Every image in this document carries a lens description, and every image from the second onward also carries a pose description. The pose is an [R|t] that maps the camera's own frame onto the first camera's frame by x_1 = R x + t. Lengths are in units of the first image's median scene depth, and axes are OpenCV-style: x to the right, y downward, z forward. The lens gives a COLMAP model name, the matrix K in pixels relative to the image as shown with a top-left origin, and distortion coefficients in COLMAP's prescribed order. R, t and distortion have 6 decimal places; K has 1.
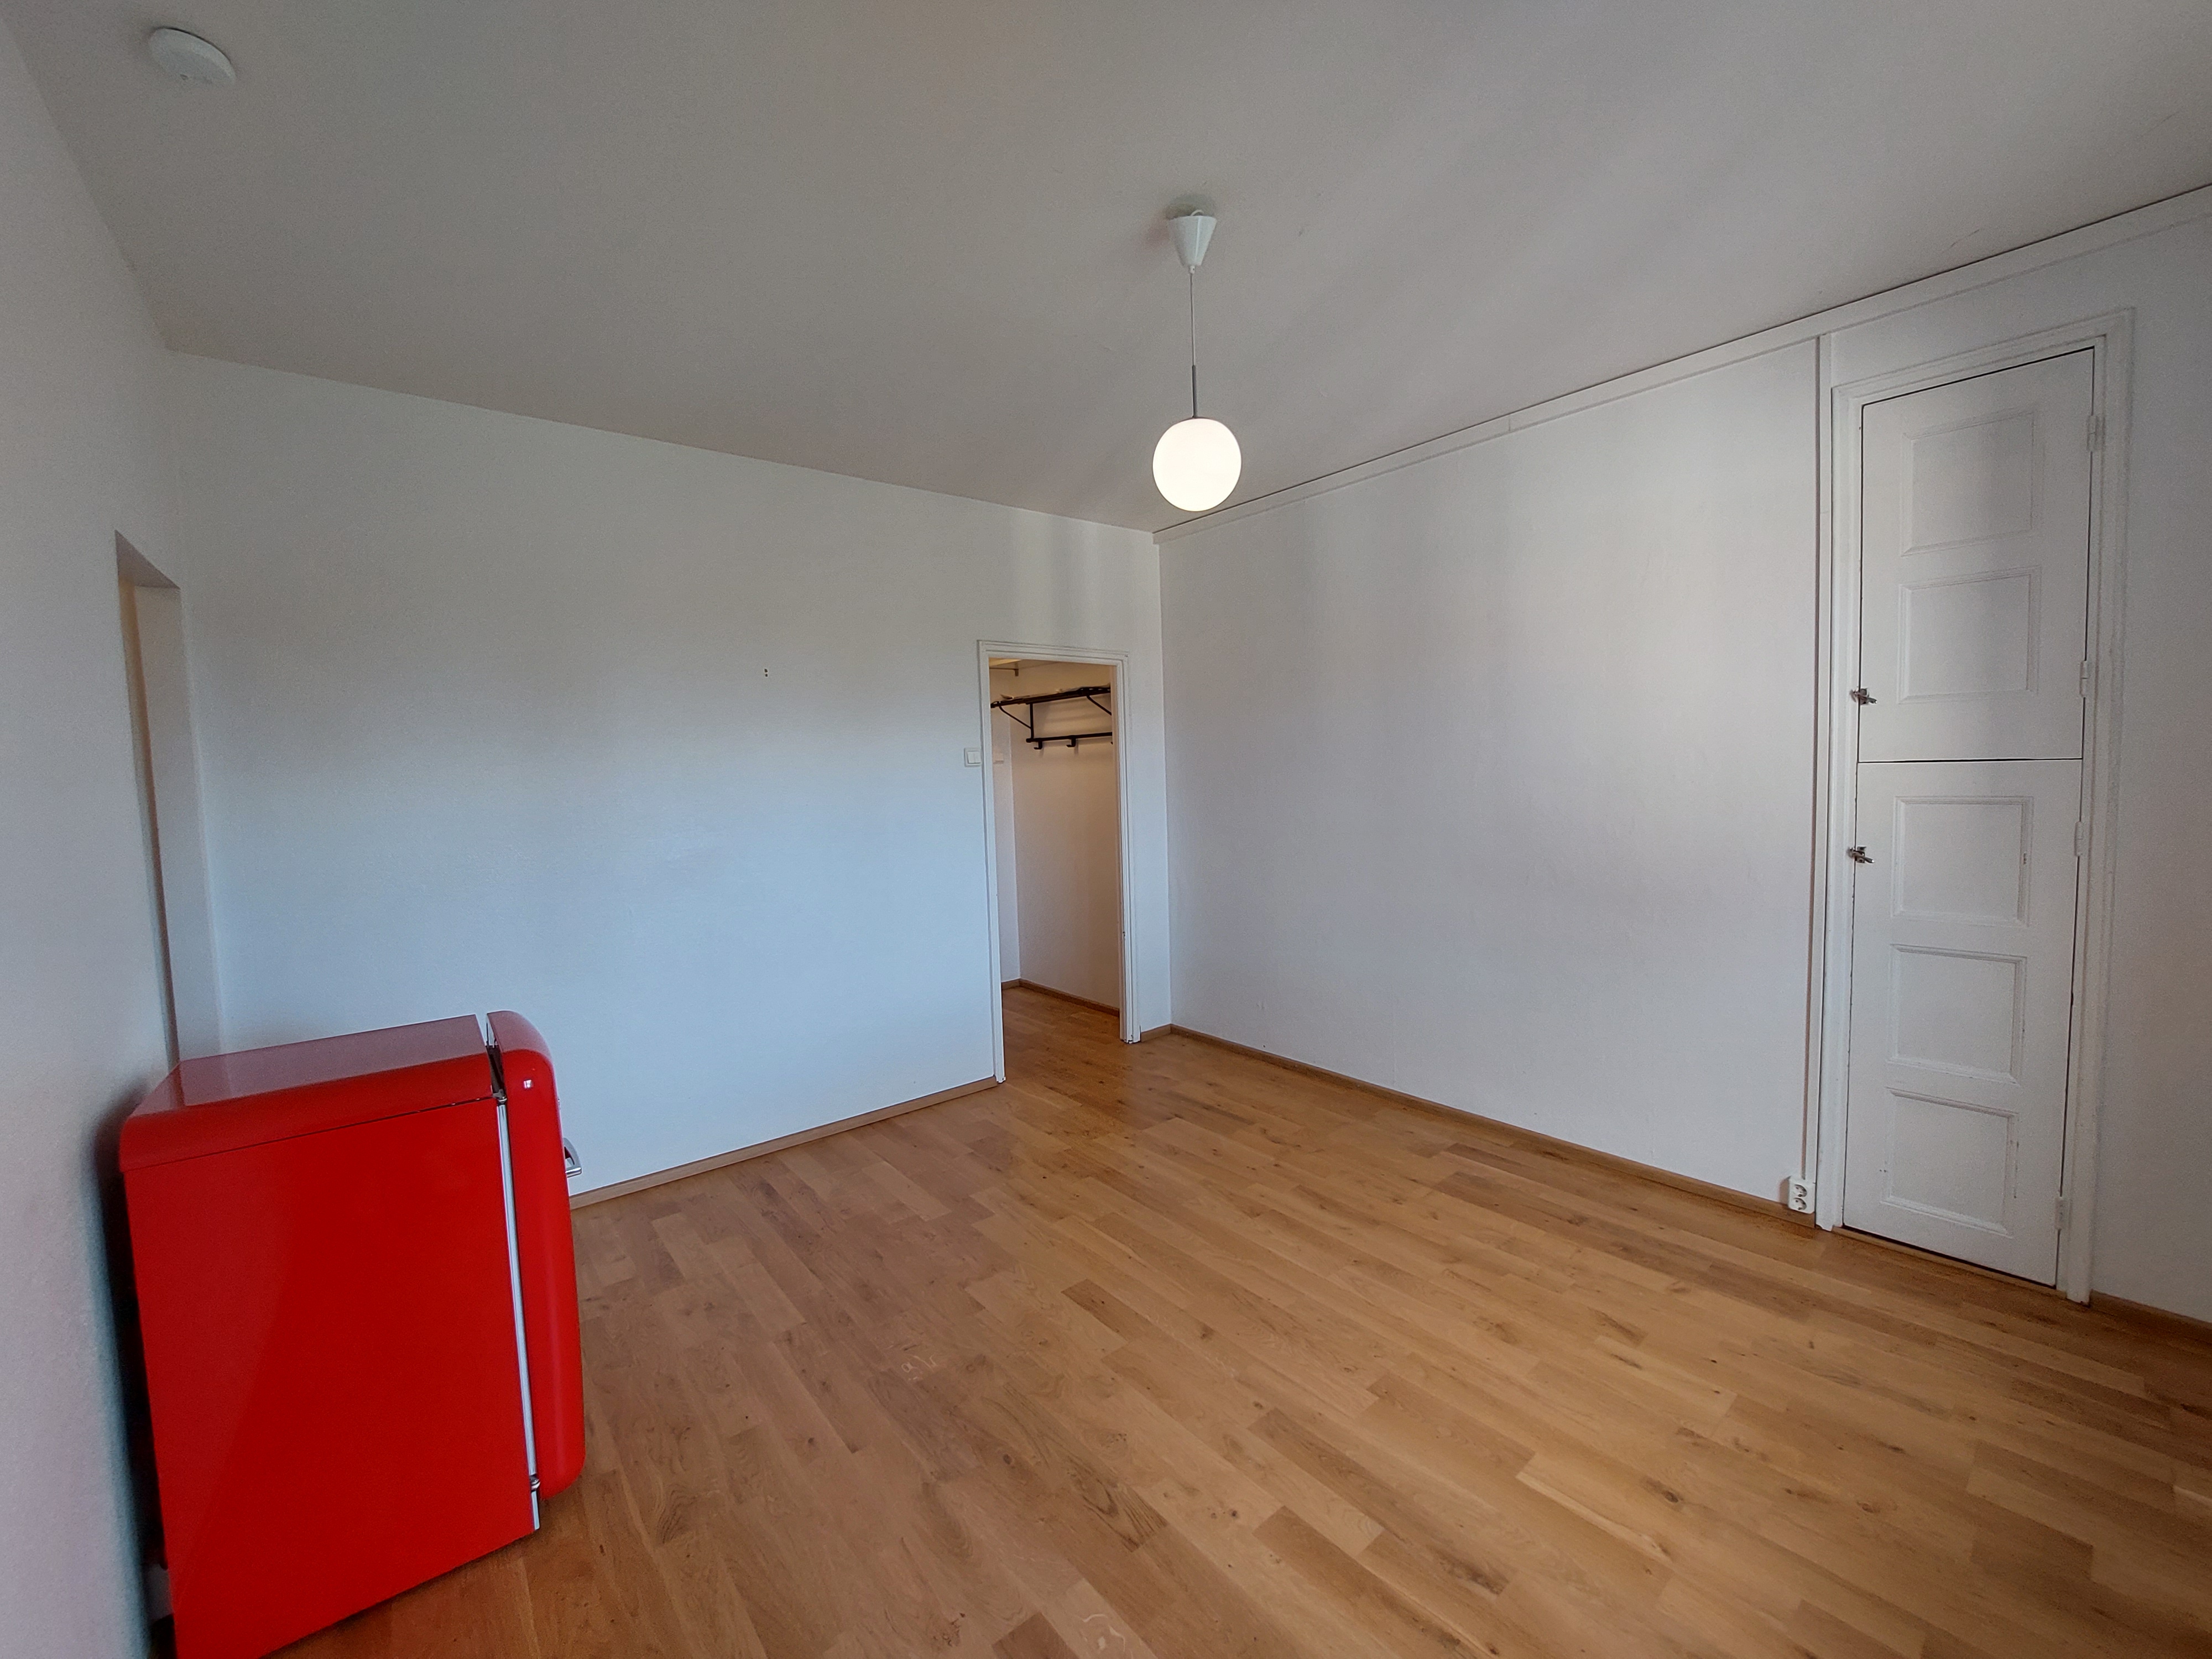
lens RADIAL K [[882.5, 0, 1098.2], [0, 882.5, 825.4], [0, 0, 1]] dist [0.001375, -0.008030]
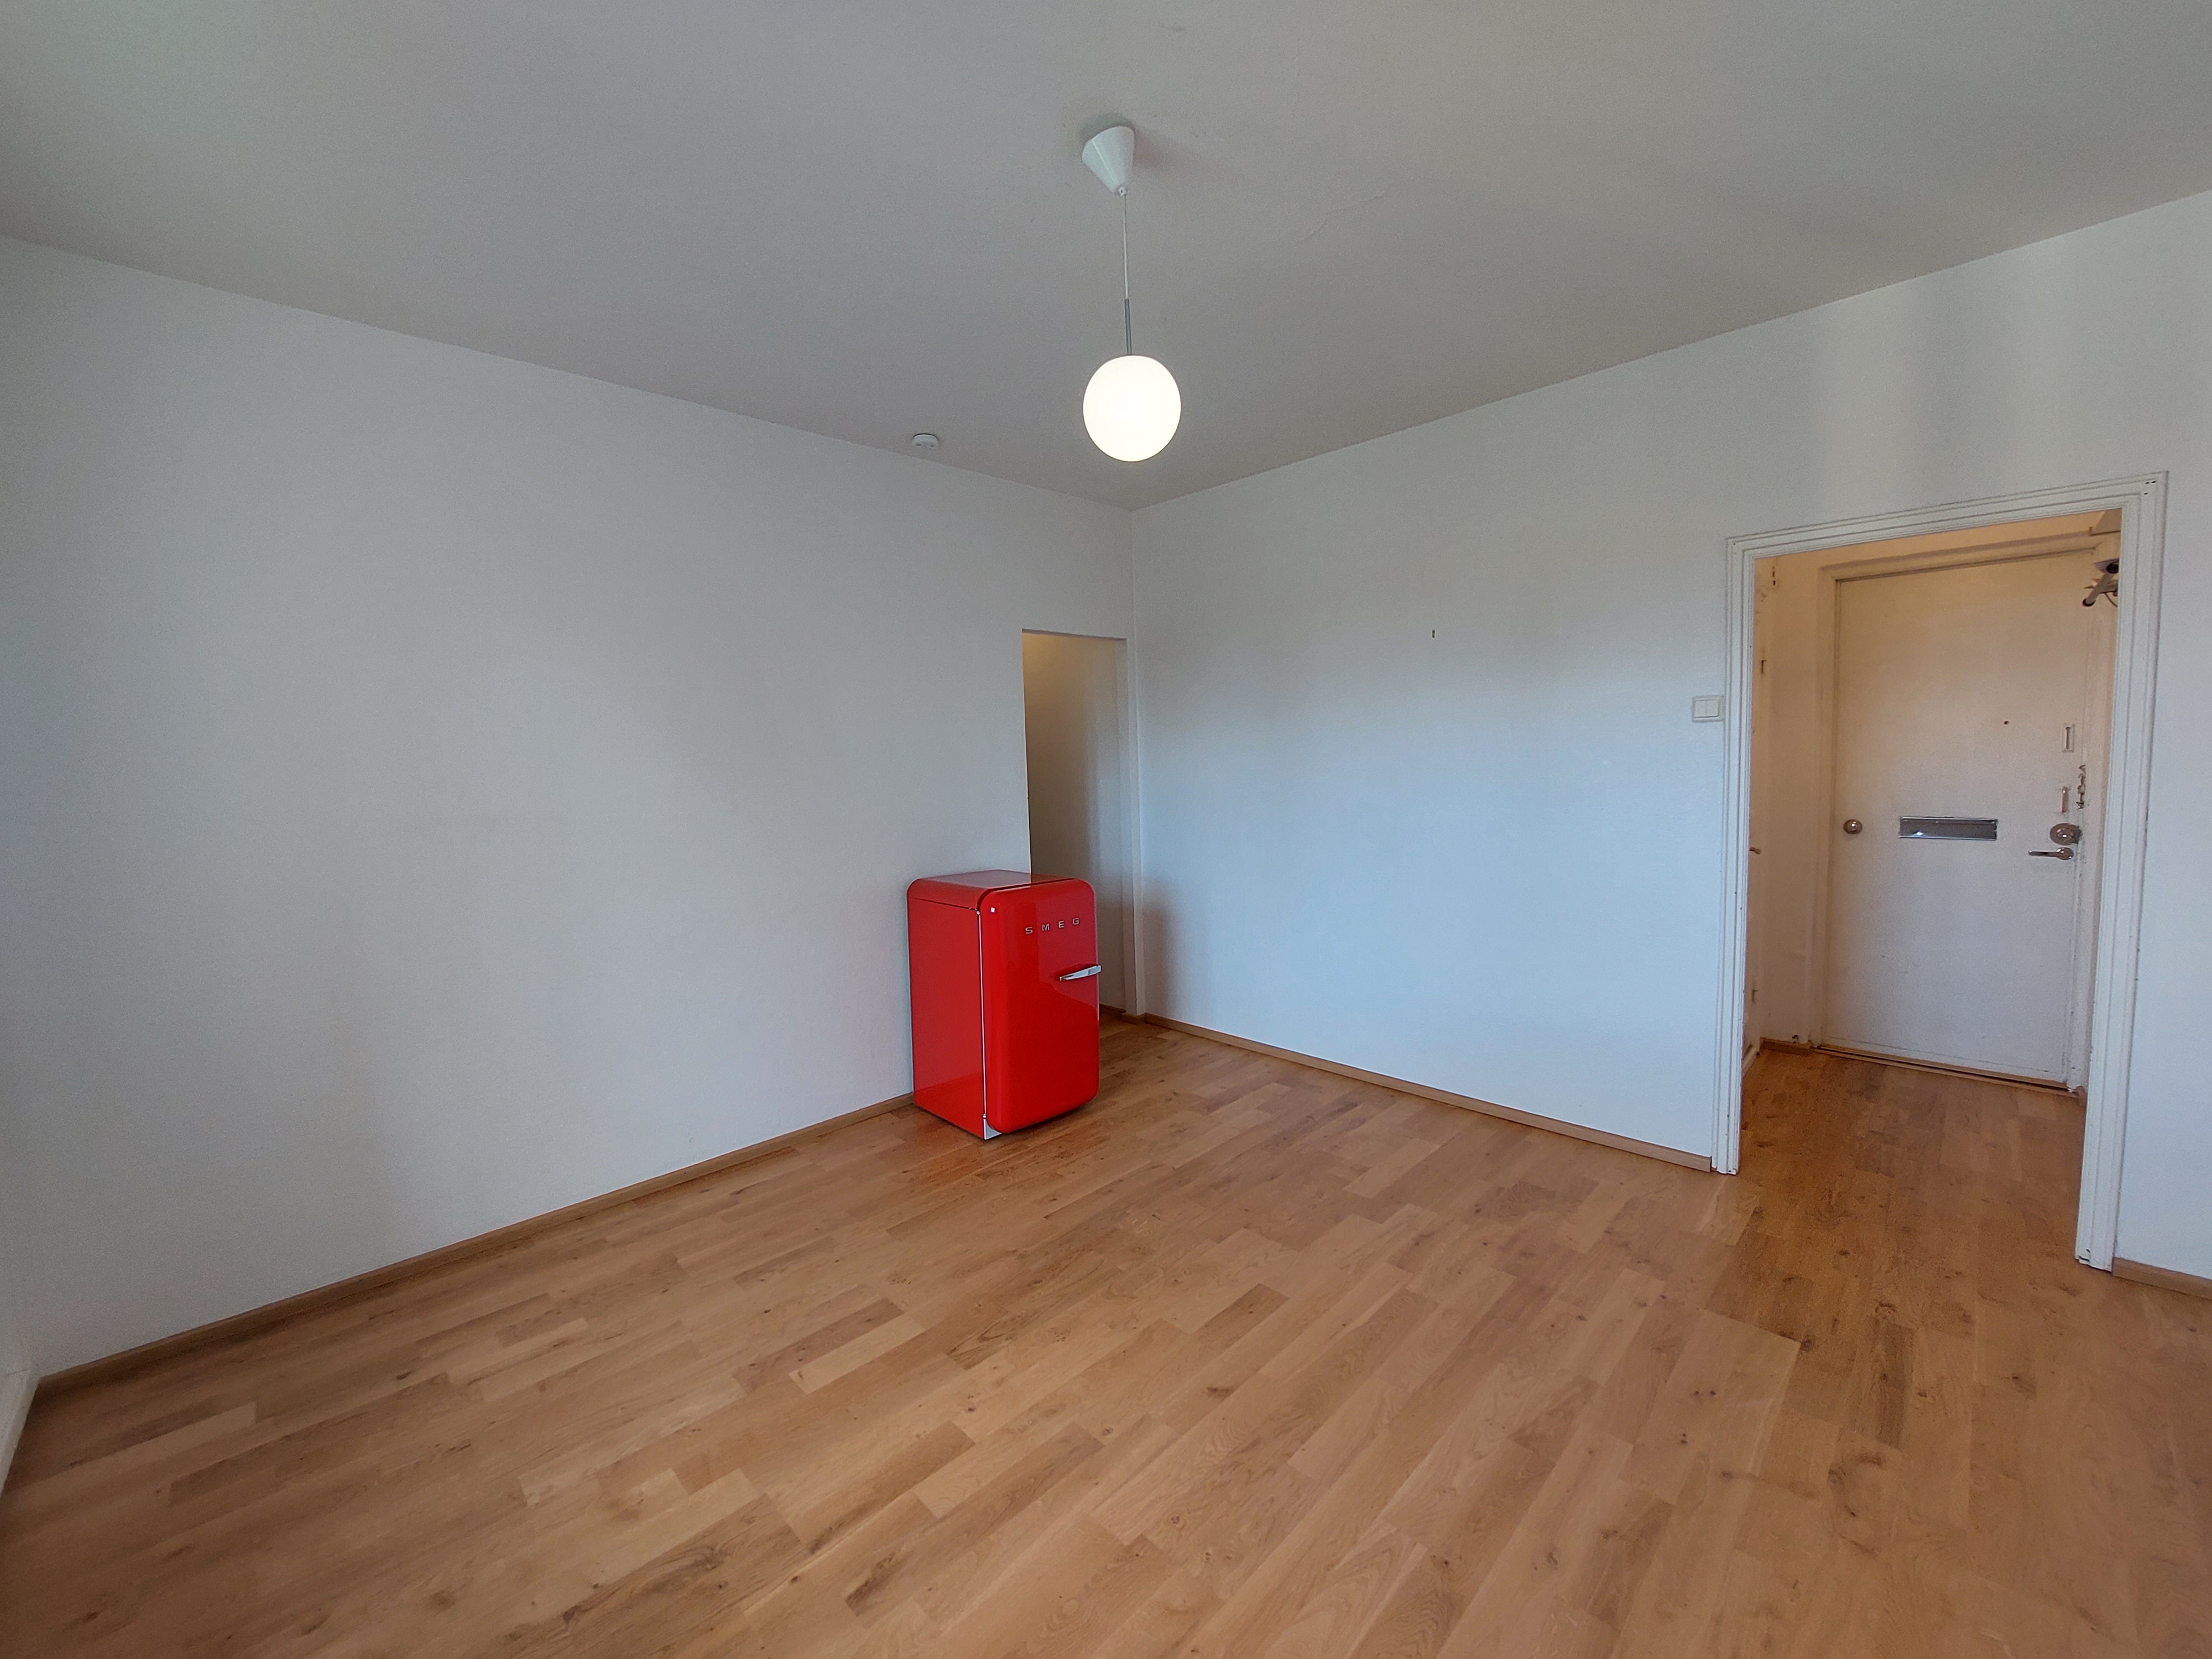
lens RADIAL K [[882.5, 0, 1098.2], [0, 882.5, 825.4], [0, 0, 1]] dist [0.001375, -0.008030]
pose [[0.089736, 0.108452, -0.990043, 0.841648], [-0.036517, 0.993744, 0.105548, -0.064353], [0.995296, 0.026682, 0.093135, 0.719860]]
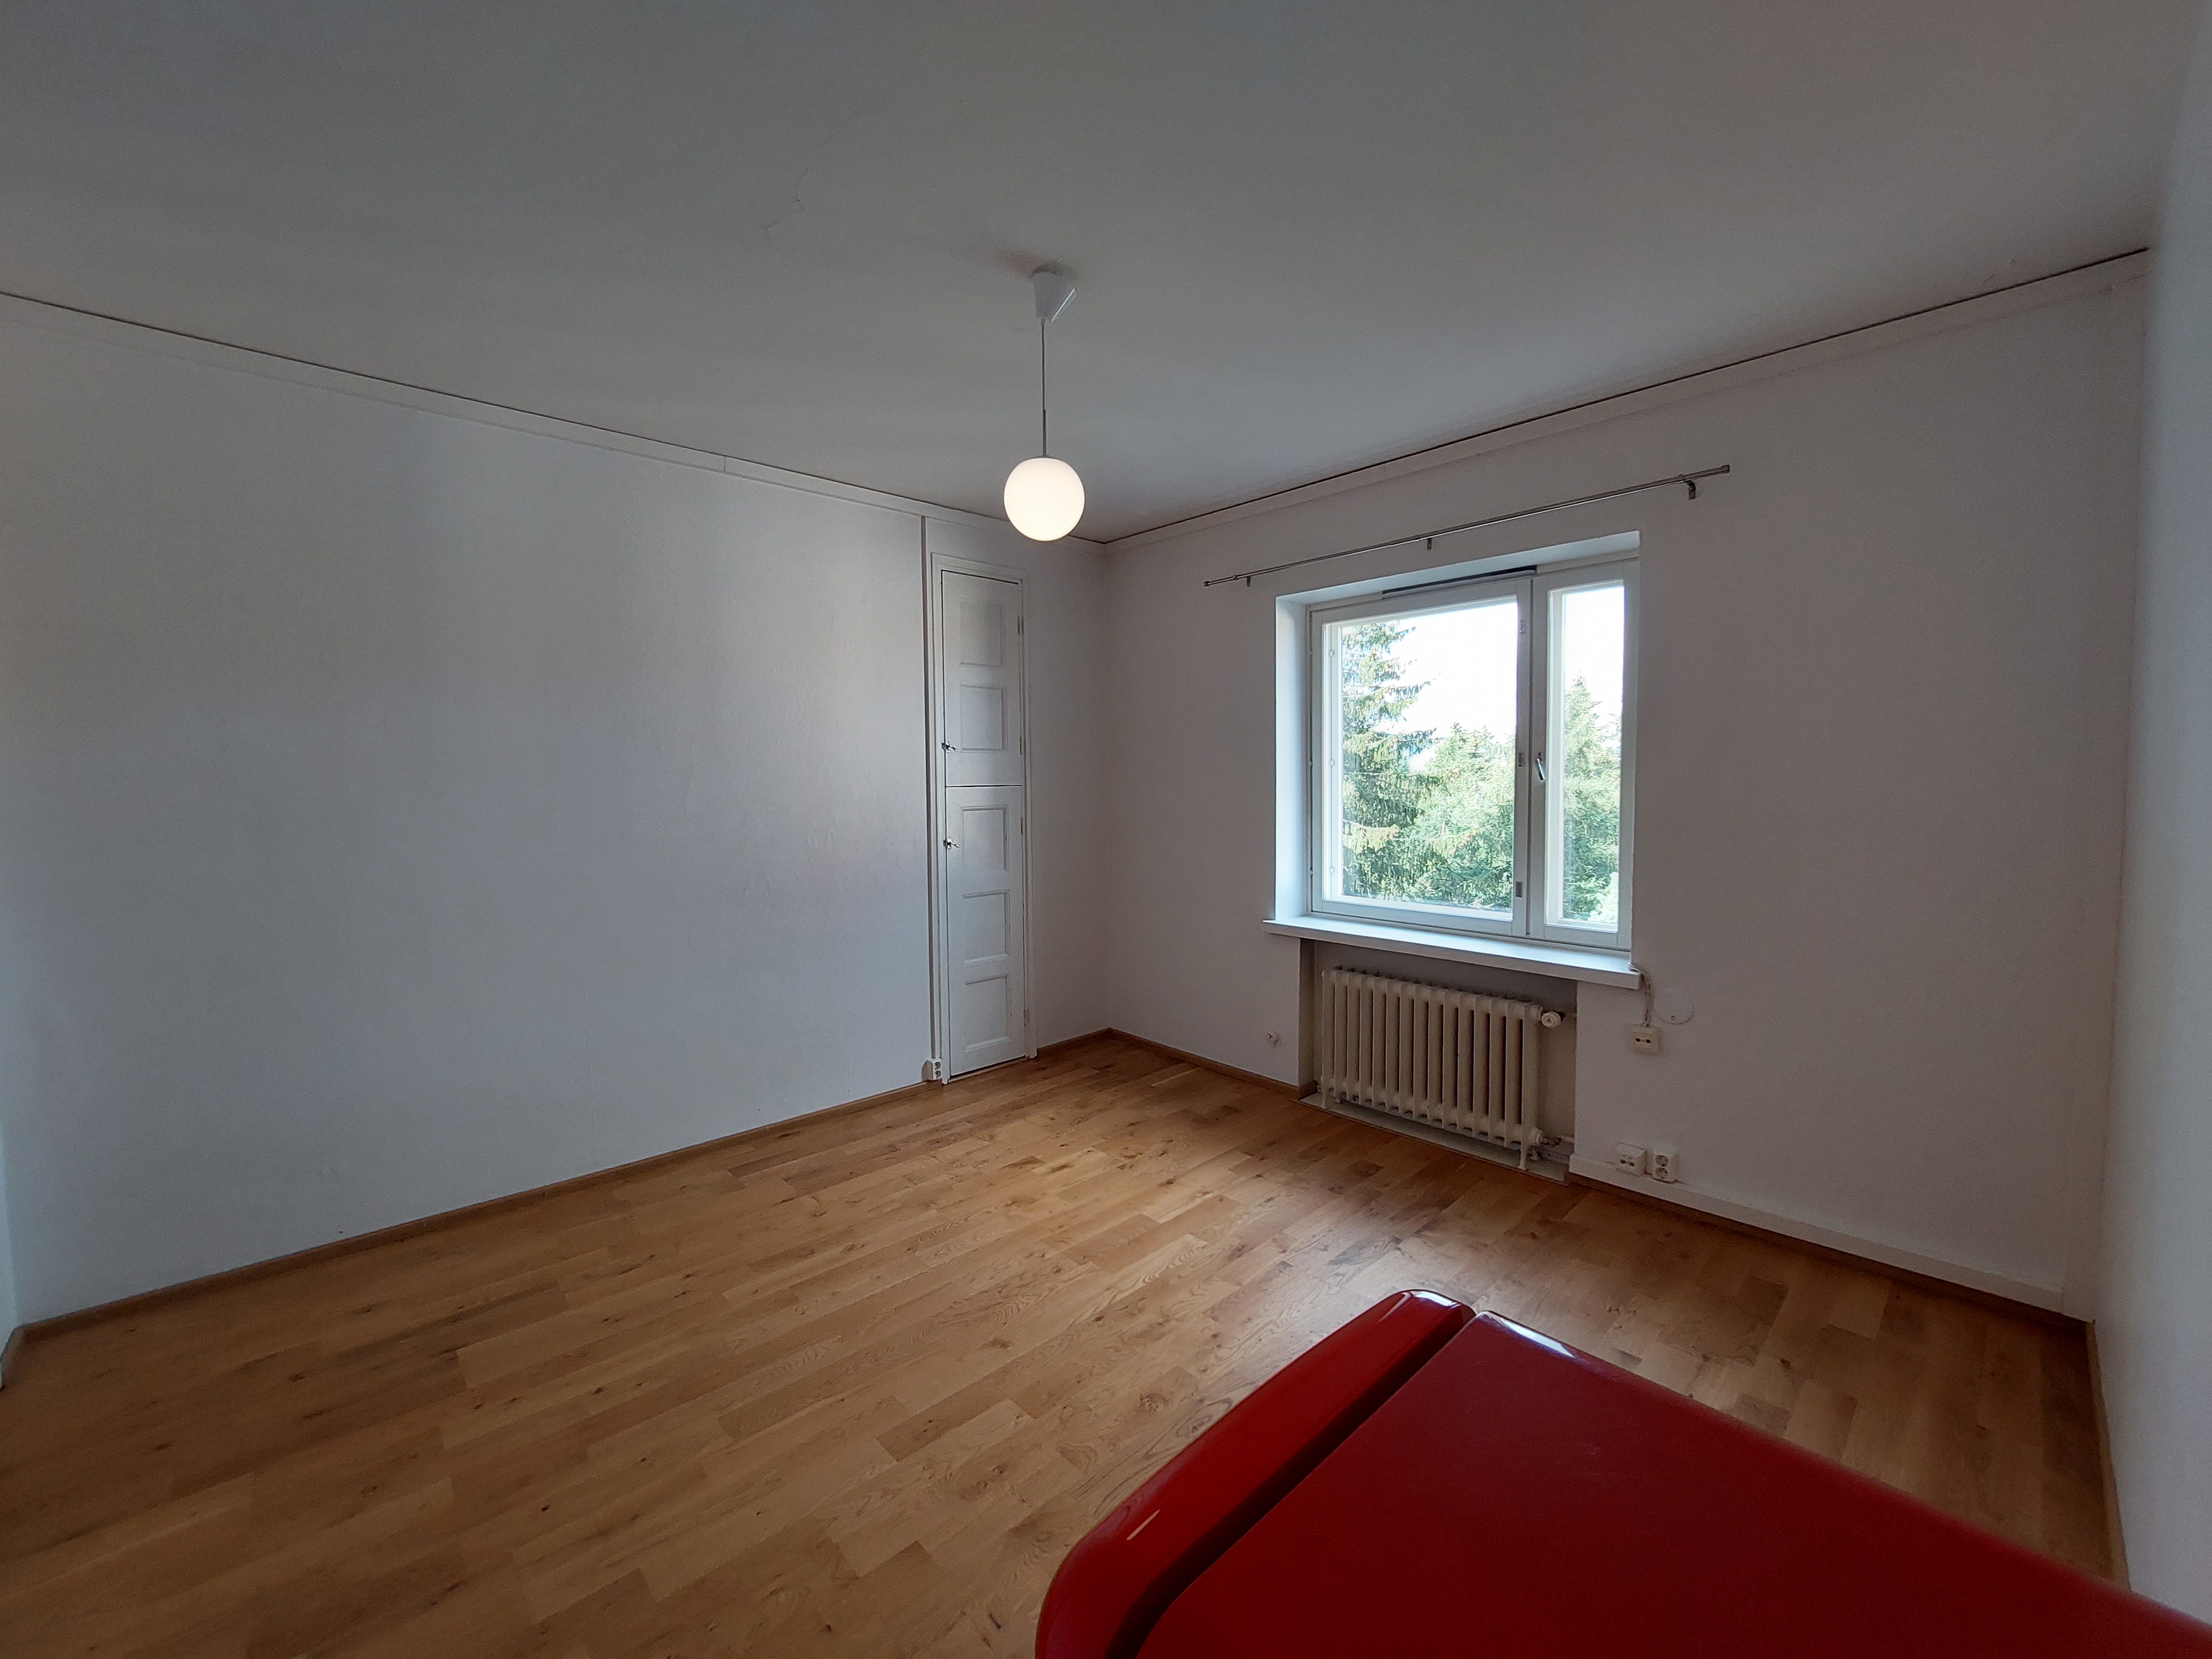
lens RADIAL K [[882.5, 0, 1098.2], [0, 882.5, 825.4], [0, 0, 1]] dist [0.001375, -0.008030]
pose [[-0.063677, -0.022465, 0.997718, -0.796223], [0.074959, 0.996815, 0.027229, -0.025416], [-0.995151, 0.076522, -0.061790, 0.831250]]
